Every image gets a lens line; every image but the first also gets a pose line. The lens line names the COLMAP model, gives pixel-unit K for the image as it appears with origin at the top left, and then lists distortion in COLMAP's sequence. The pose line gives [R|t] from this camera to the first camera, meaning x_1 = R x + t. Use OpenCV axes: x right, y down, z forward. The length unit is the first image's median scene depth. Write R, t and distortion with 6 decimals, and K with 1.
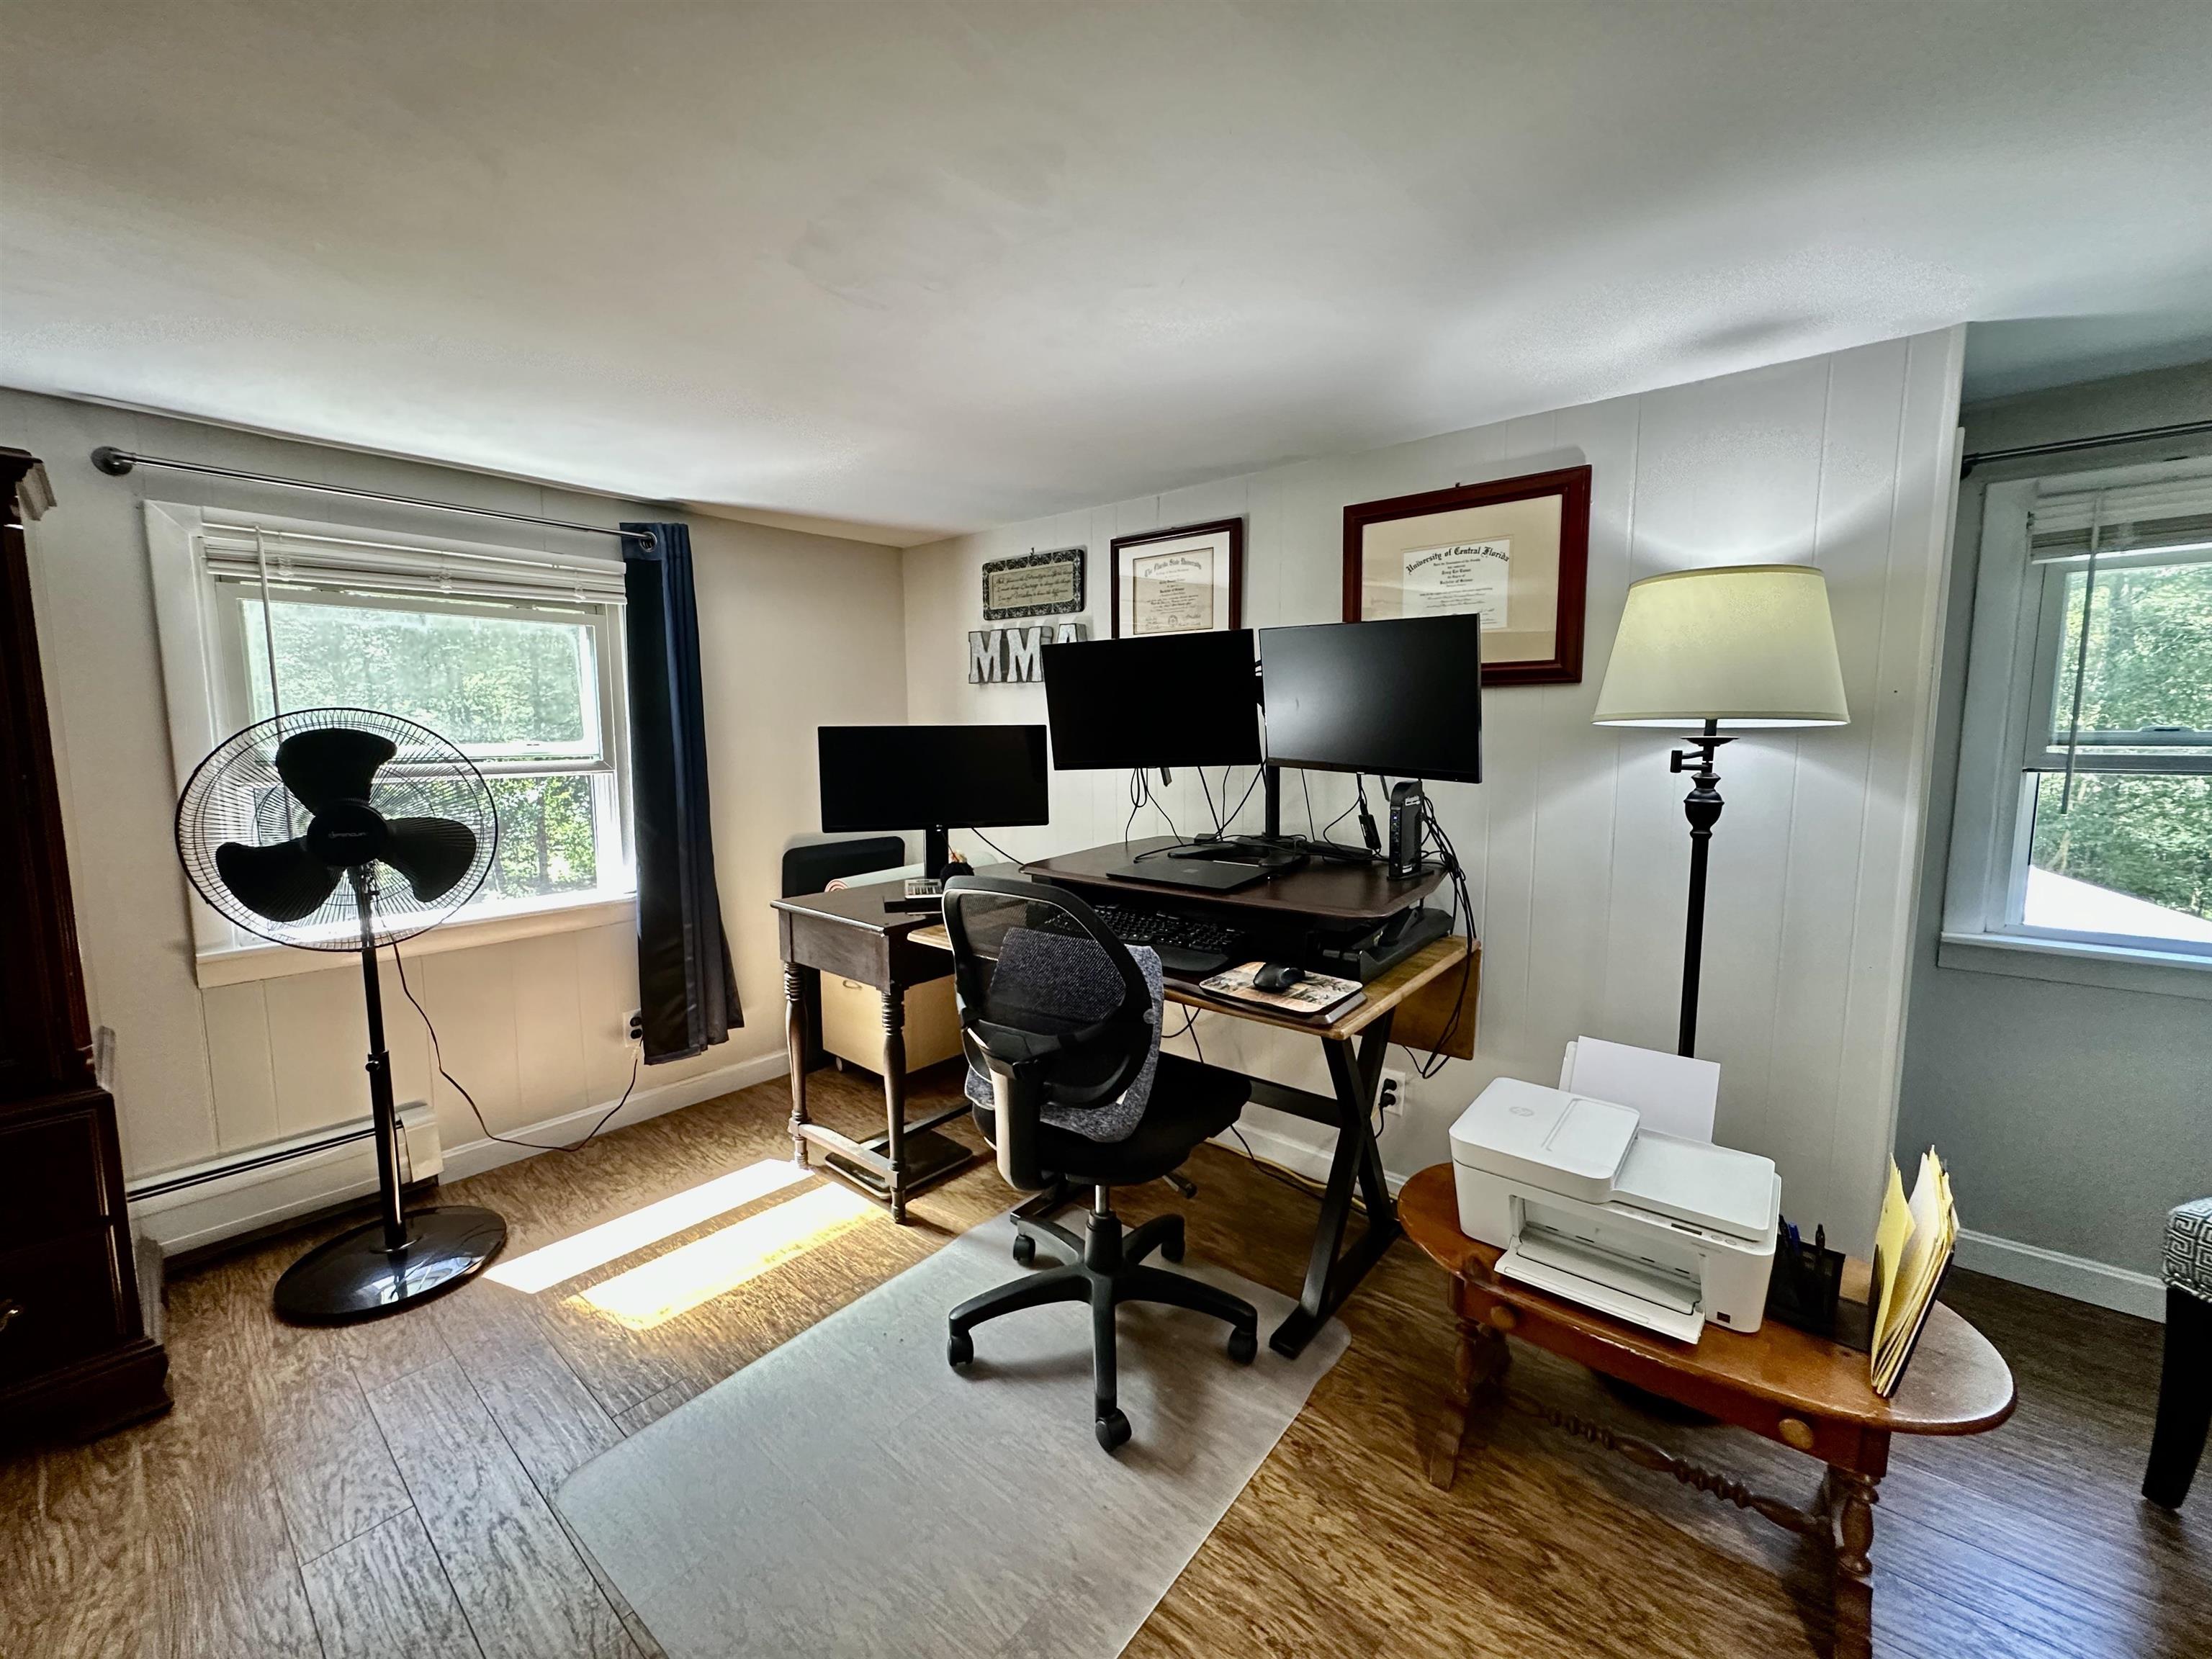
lens RADIAL K [[881.9, 0, 1102.7], [0, 881.9, 826.2], [0, 0, 1]] dist [-0.002918, 0.000018]
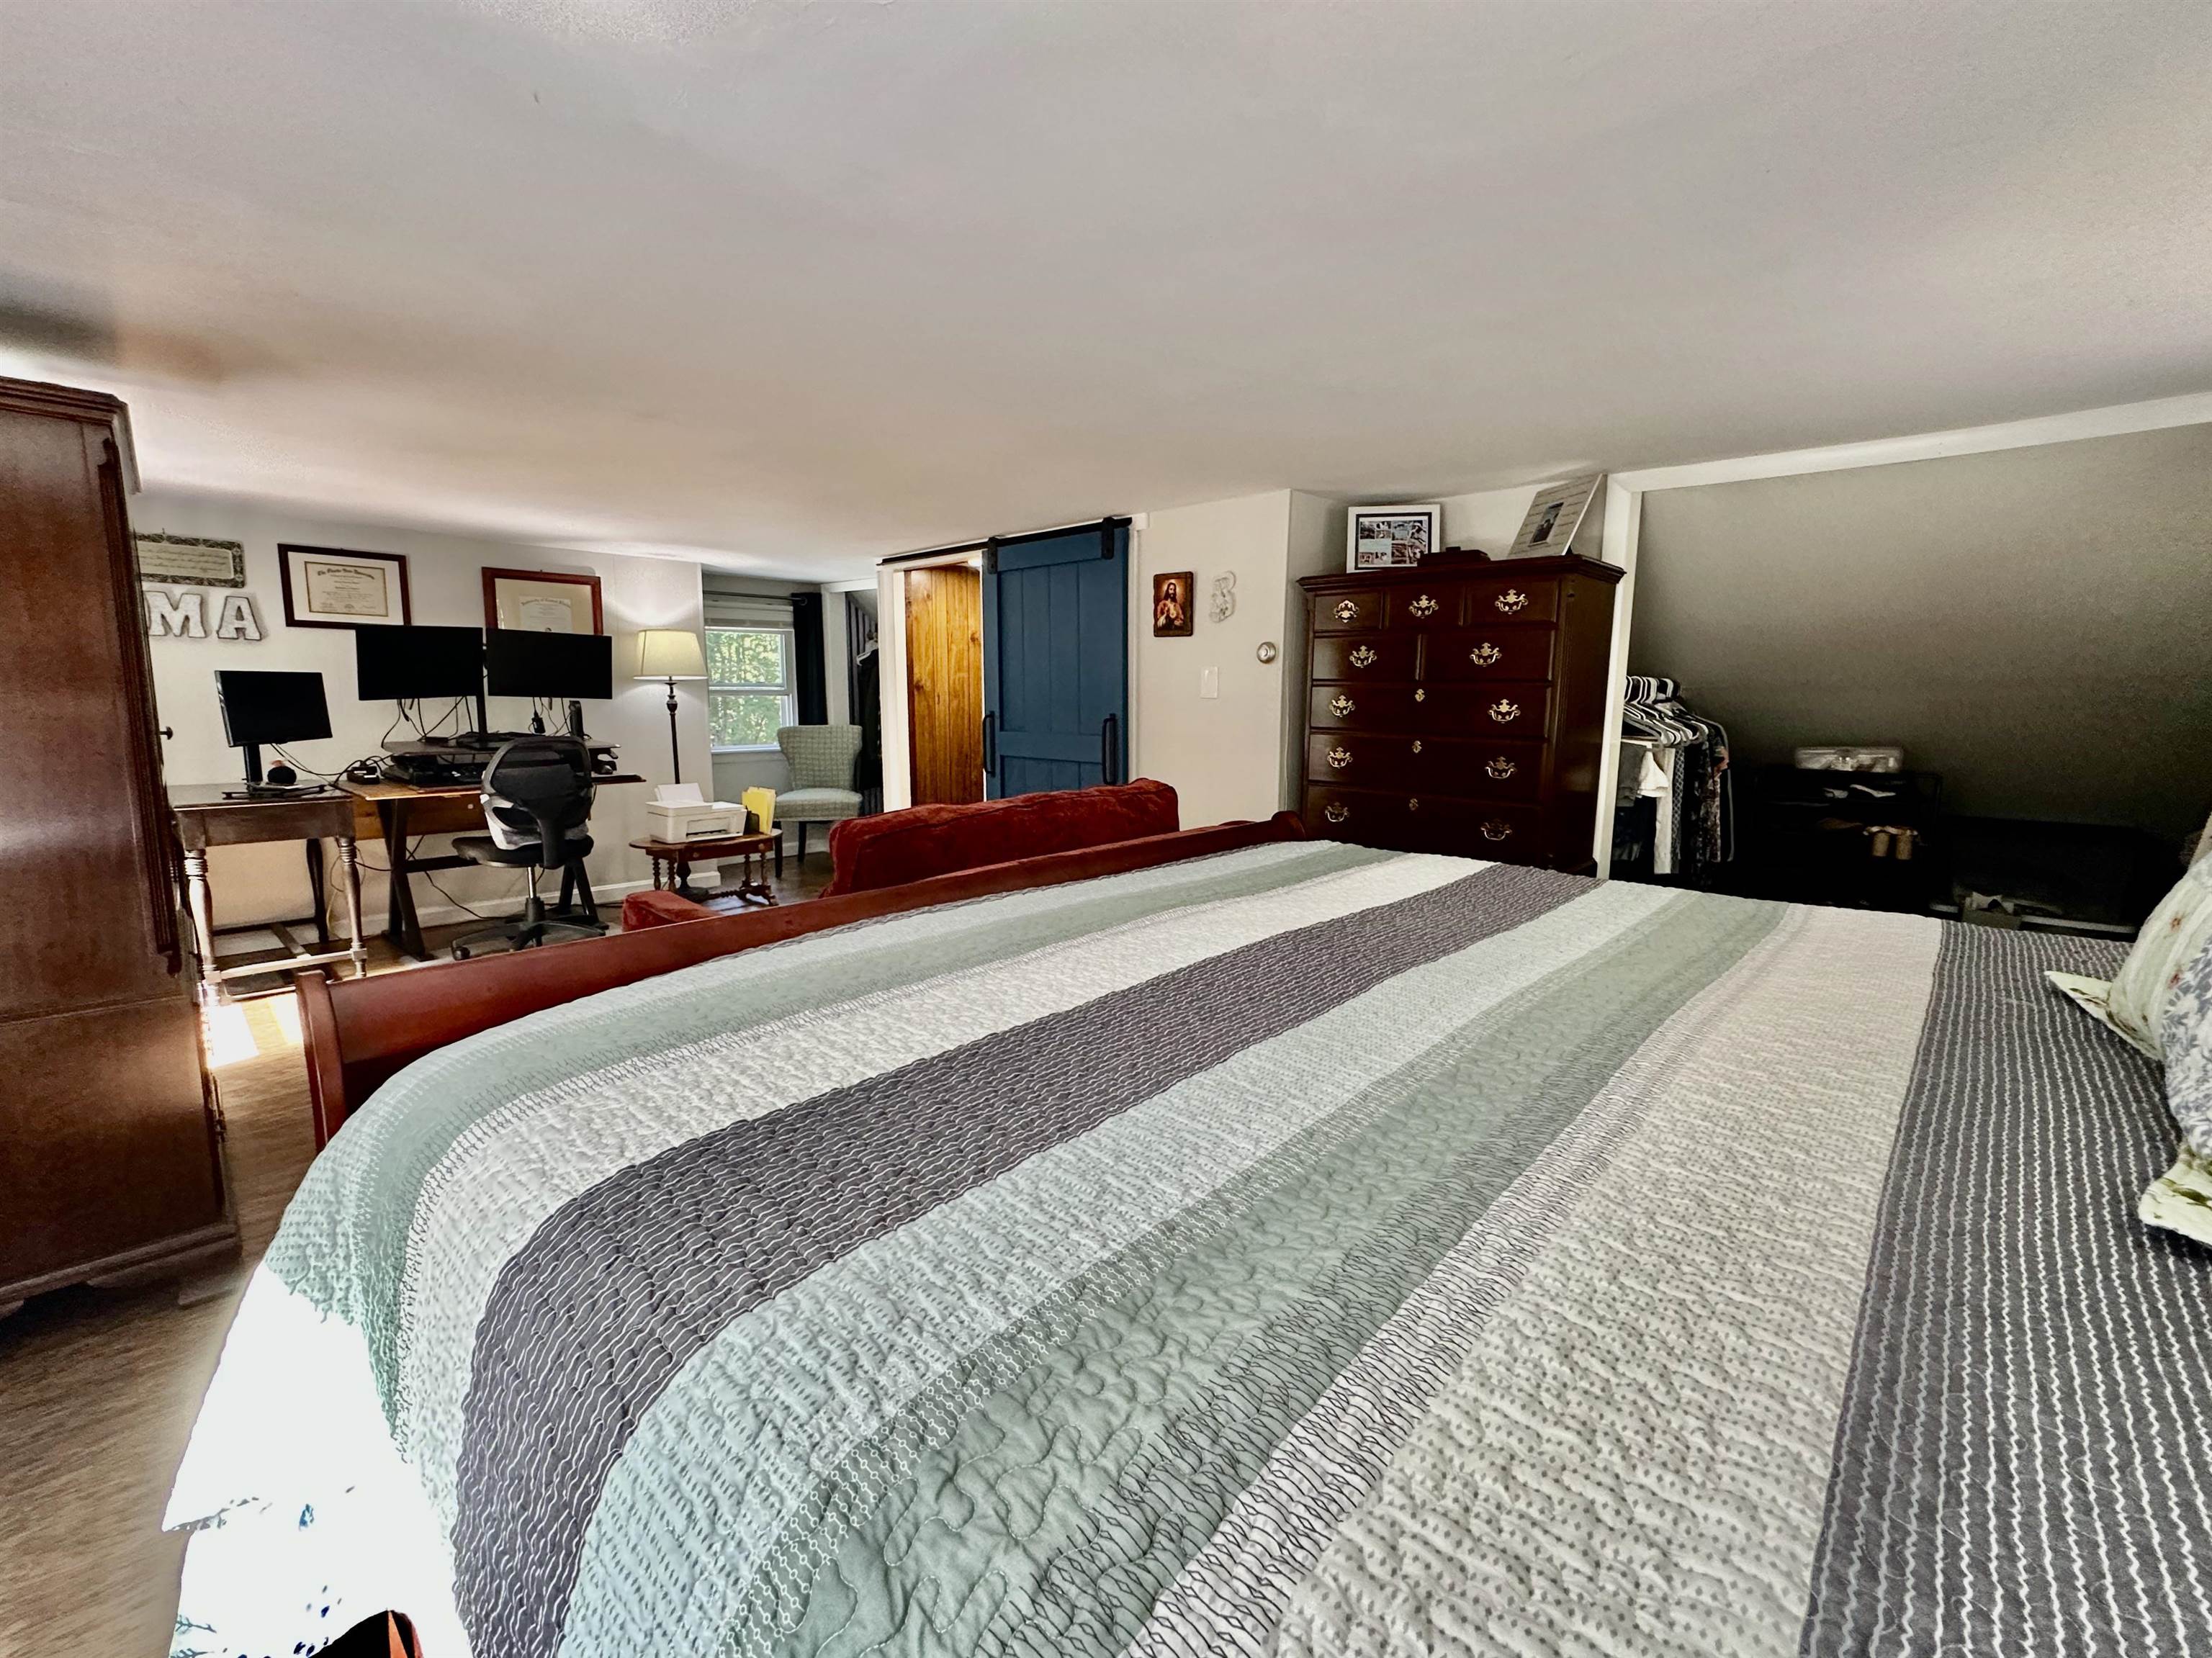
lens RADIAL K [[927.5, 0, 1099.5], [0, 927.5, 828.6], [0, 0, 1]] dist [0.000612, 0.000412]
pose [[0.057896, -0.145975, 0.987593, -1.750374], [0.103792, 0.984771, 0.139473, 0.074115], [-0.992913, 0.094430, 0.072165, -0.476590]]
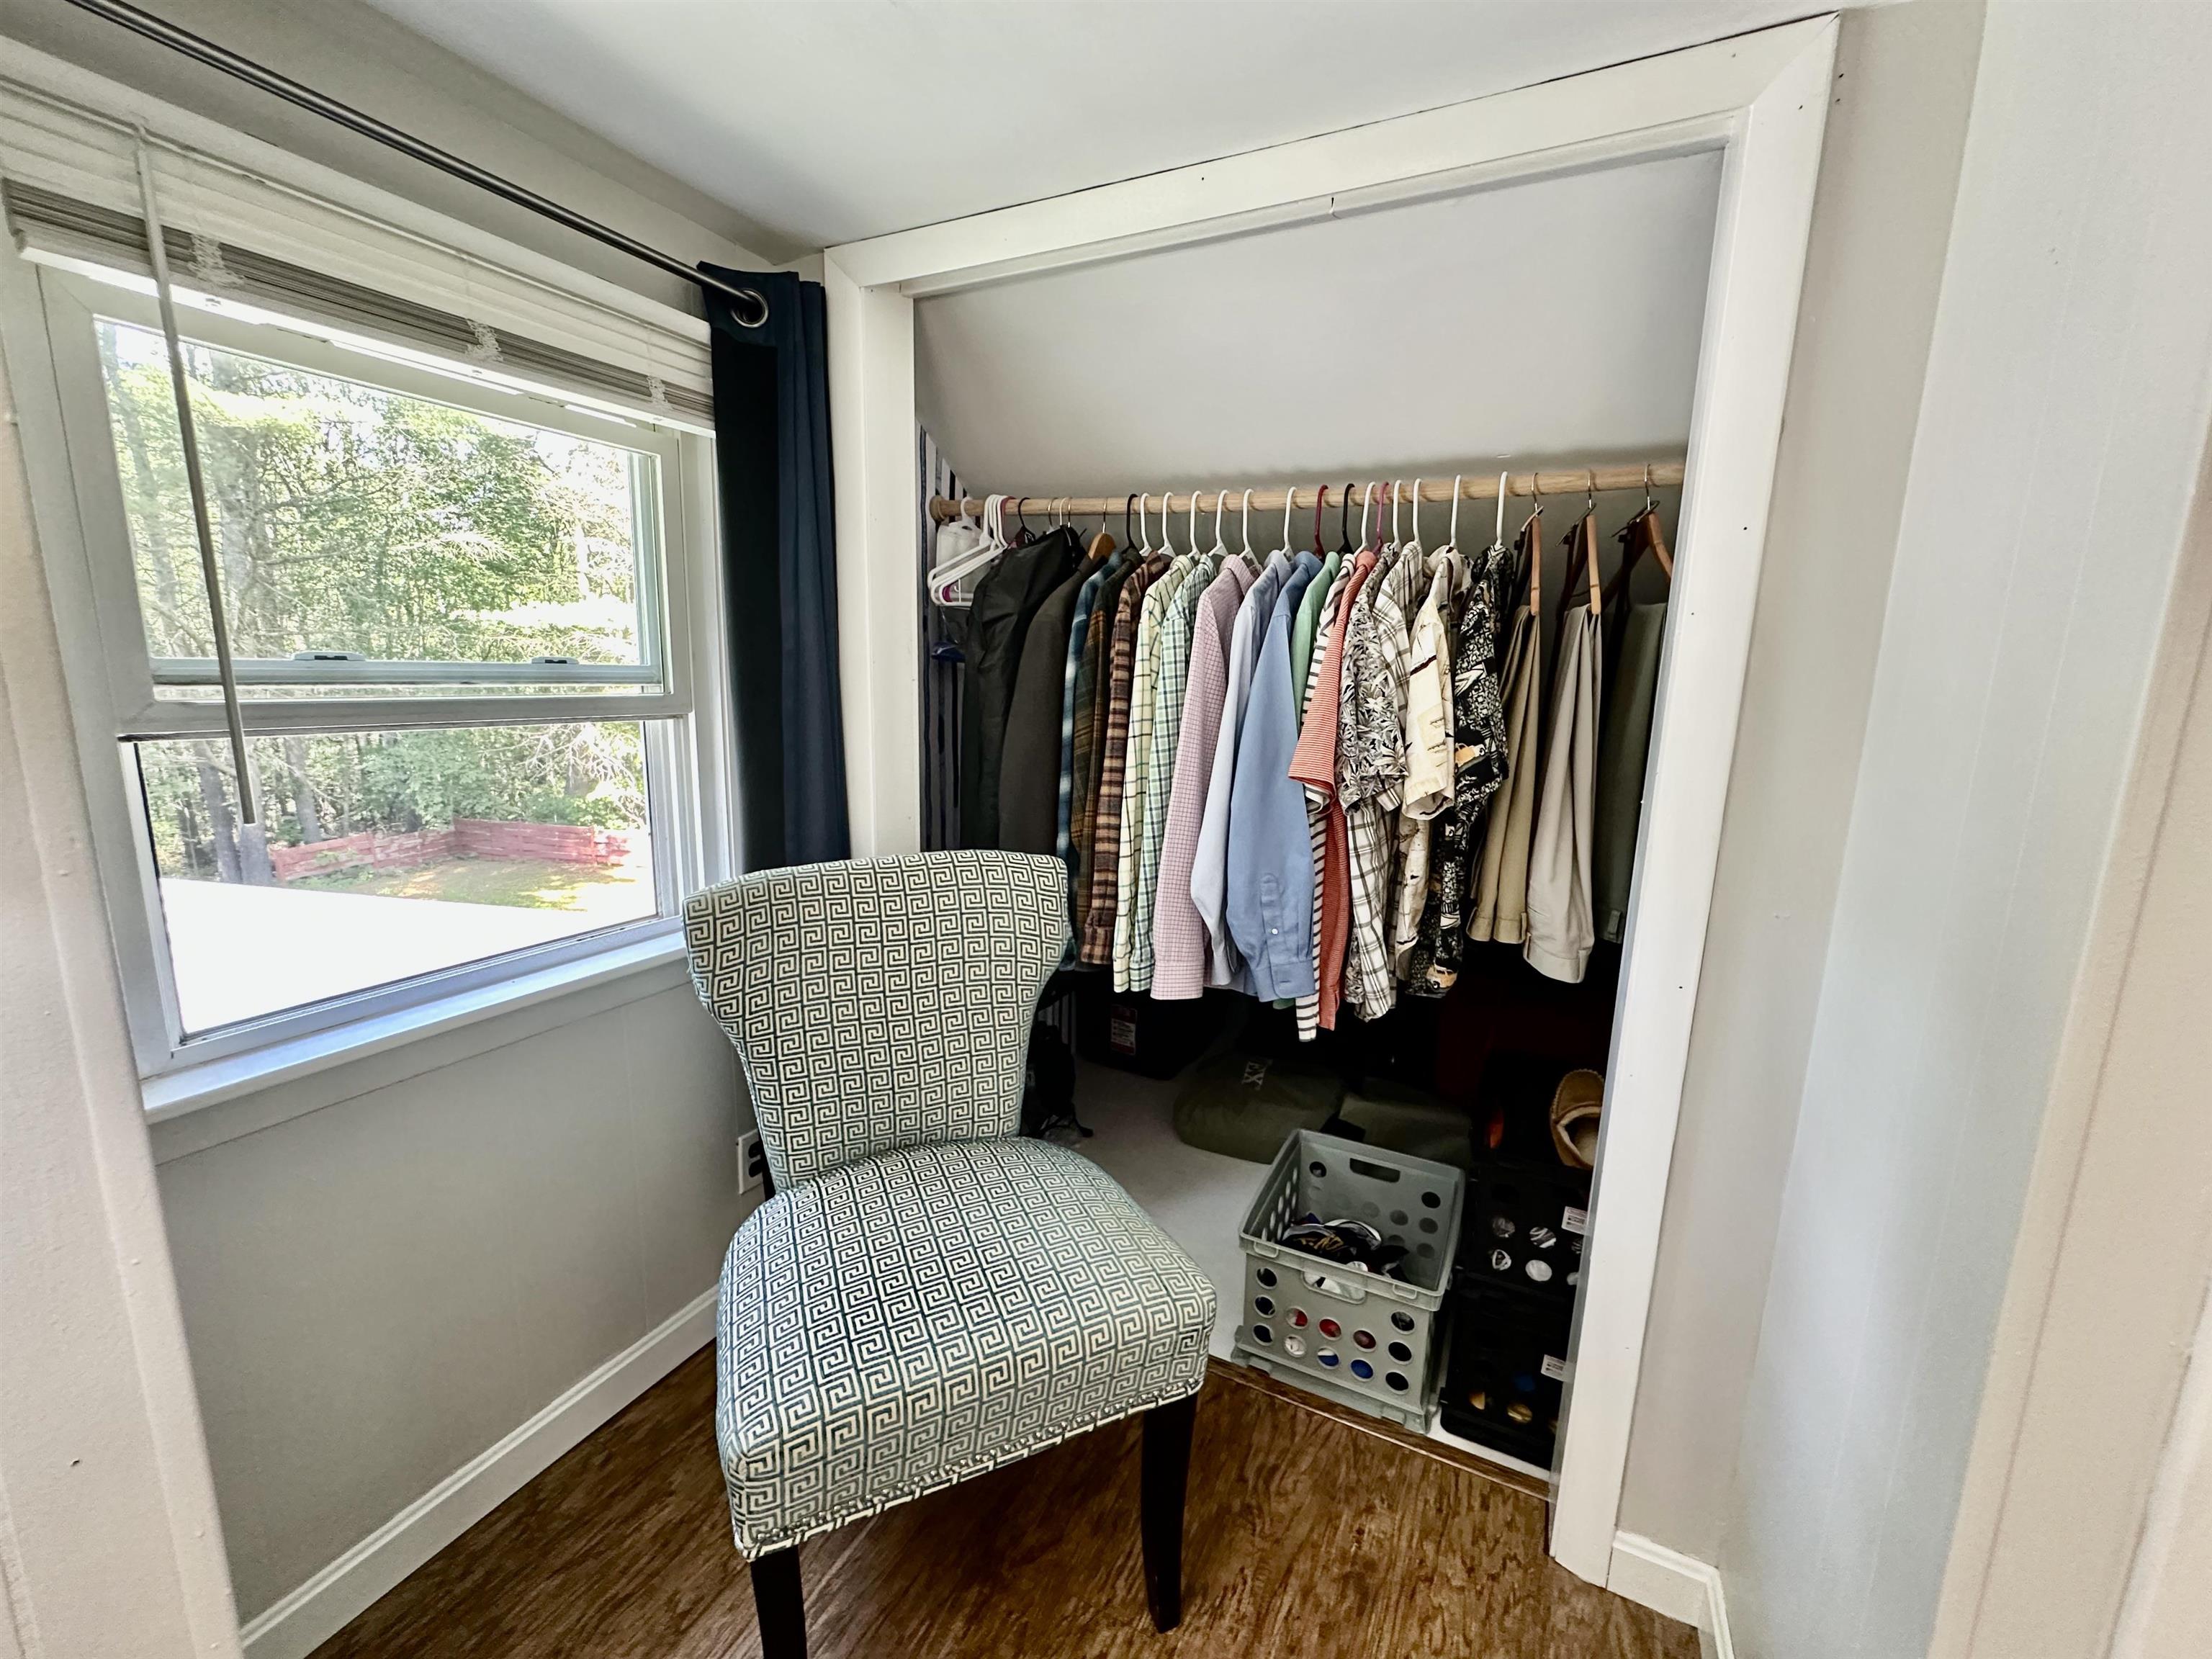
lens RADIAL K [[892.5, 0, 1106.3], [0, 892.5, 824.4], [0, 0, 1]] dist [-0.000999, 0.000125]
pose [[-0.229255, -0.167677, 0.958815, 0.385887], [0.085564, 0.977766, 0.191450, -0.054695], [-0.969598, 0.125930, -0.209811, 0.498410]]
